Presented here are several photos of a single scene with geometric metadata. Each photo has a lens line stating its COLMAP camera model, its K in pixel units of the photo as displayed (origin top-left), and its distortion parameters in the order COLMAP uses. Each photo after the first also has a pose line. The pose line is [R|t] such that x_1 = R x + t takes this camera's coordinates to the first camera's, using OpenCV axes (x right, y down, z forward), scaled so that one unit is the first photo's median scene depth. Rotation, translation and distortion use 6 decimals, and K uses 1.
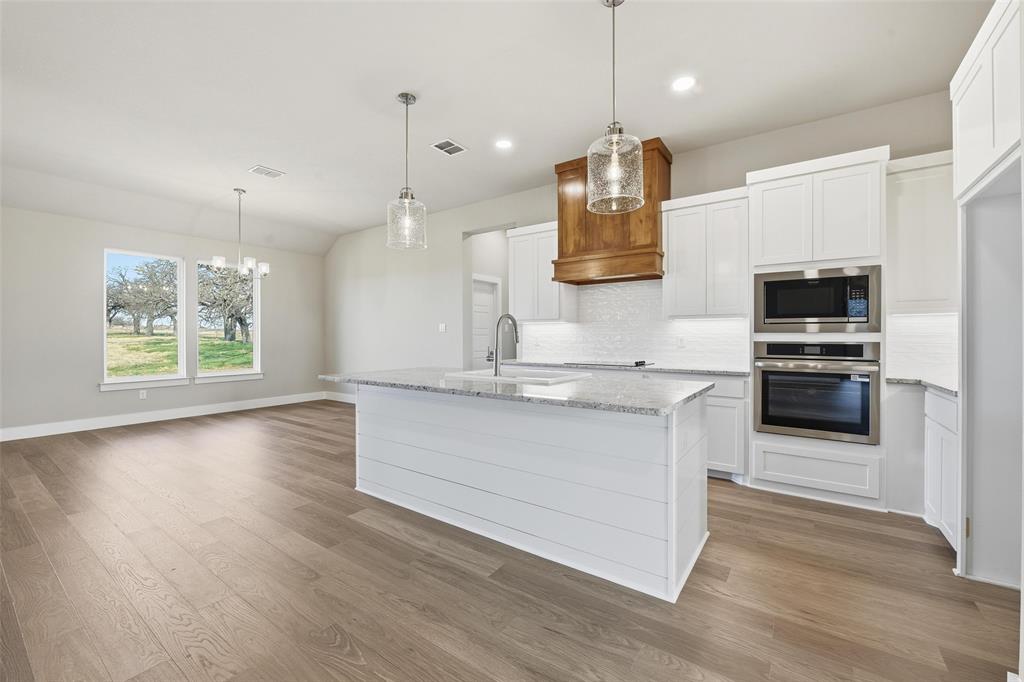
lens RADIAL K [[410.1, 0, 519.7], [0, 410.1, 338.6], [0, 0, 1]] dist [-0.009643, -0.000963]
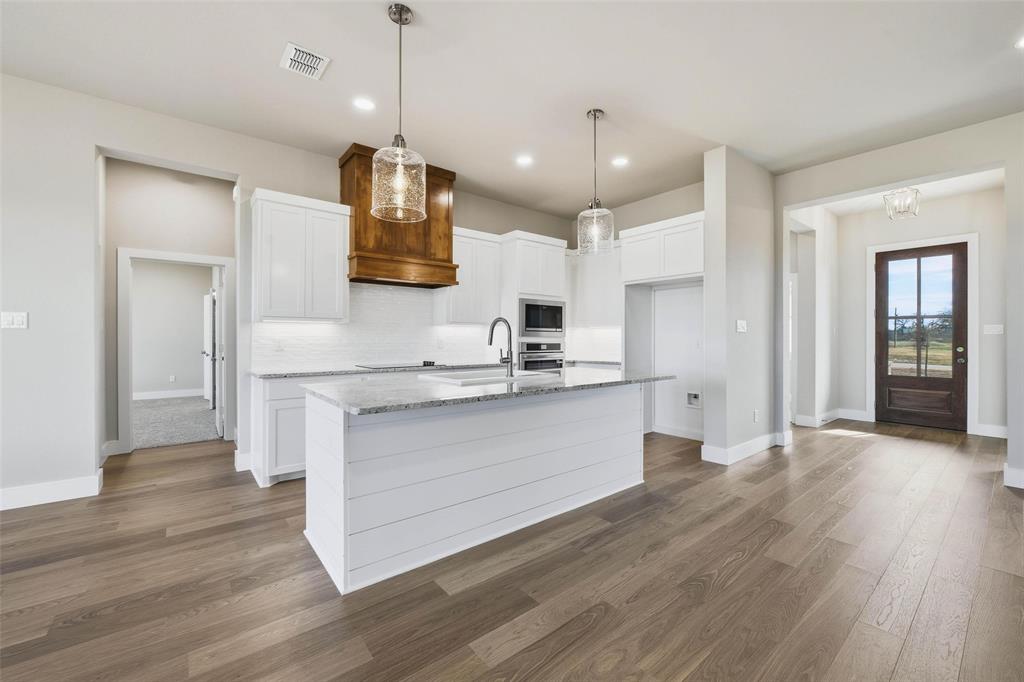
lens RADIAL K [[410.1, 0, 512.6], [0, 410.1, 337.8], [0, 0, 1]] dist [-0.009643, -0.000963]
pose [[0.285980, 0.002731, 0.958232, -0.890675], [0.003036, 0.999988, -0.003756, -0.003863], [-0.958231, 0.003983, 0.285968, 0.581193]]
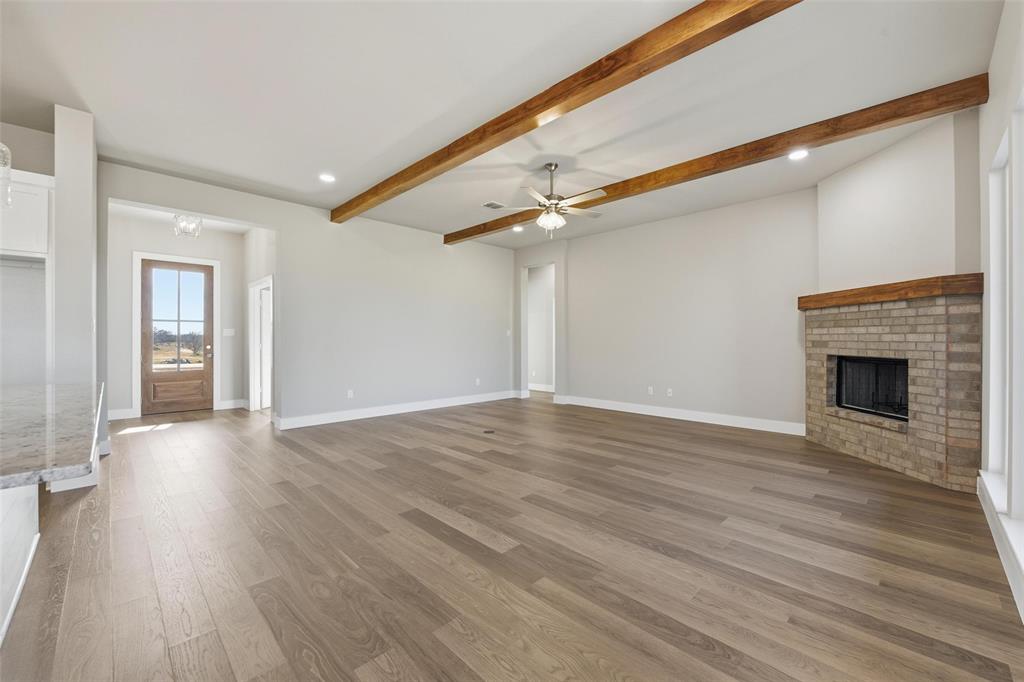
lens RADIAL K [[410.1, 0, 516.7], [0, 410.1, 339.5], [0, 0, 1]] dist [-0.009643, -0.000963]
pose [[-0.983352, 0.001516, 0.181703, -0.801369], [0.002624, 0.999979, 0.005857, -0.005762], [-0.181691, 0.006236, -0.983336, 1.146955]]
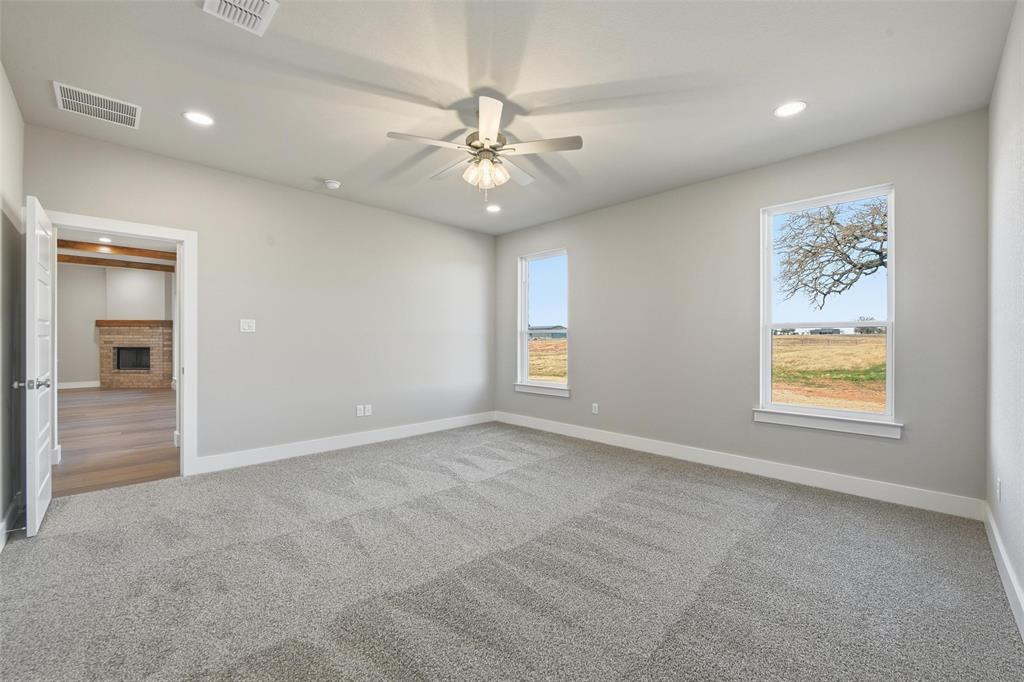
lens RADIAL K [[410.1, 0, 513.4], [0, 410.1, 341.6], [0, 0, 1]] dist [-0.009643, -0.000963]
pose [[-0.183454, 0.004924, -0.983016, 0.958880], [-0.005850, 0.999964, 0.006101, -0.021398], [0.983011, 0.006870, -0.183418, 3.246075]]
